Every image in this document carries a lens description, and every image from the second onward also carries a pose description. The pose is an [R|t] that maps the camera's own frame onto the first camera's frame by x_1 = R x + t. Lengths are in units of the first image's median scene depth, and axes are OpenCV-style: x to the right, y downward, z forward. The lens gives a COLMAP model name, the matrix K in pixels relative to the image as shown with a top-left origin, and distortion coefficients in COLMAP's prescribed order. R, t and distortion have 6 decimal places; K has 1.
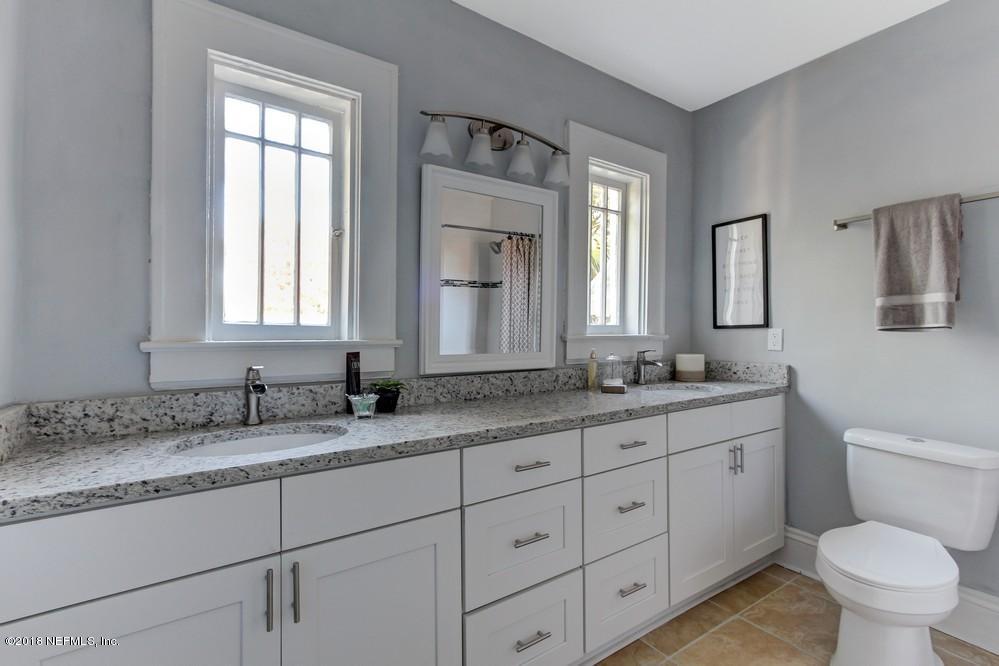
lens RADIAL K [[459.2, 0, 497.0], [0, 459.2, 337.3], [0, 0, 1]] dist [-0.004853, -0.000322]
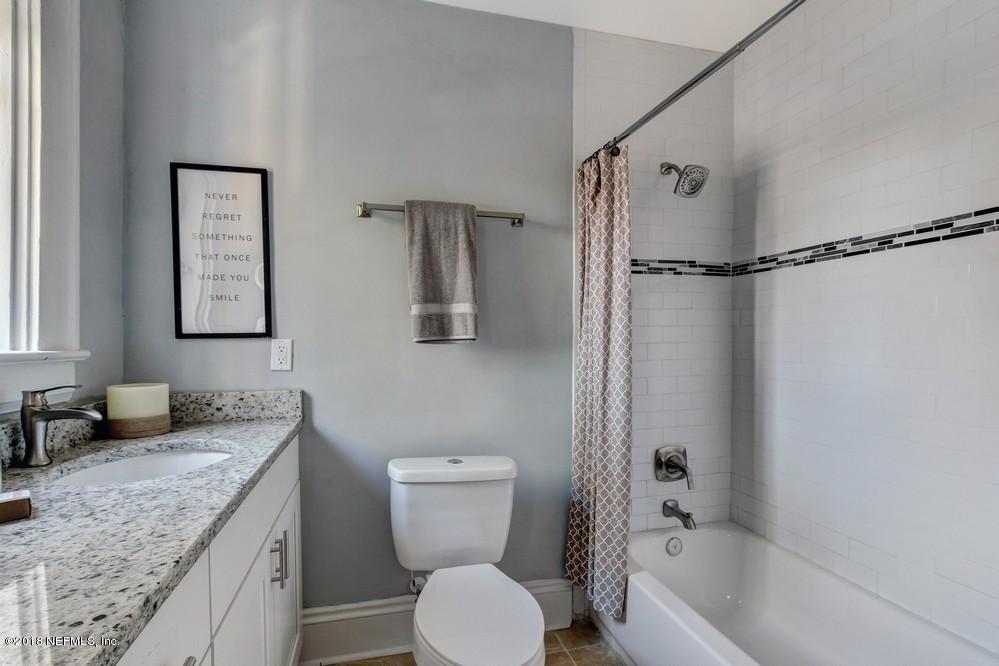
lens RADIAL K [[471.8, 0, 499.6], [0, 471.8, 350.6], [0, 0, 1]] dist [-0.002923, -0.000024]
pose [[0.327675, -0.019134, 0.944597, 0.043298], [0.009499, 0.999811, 0.016957, -0.012543], [-0.944743, 0.003416, 0.327794, 0.529406]]
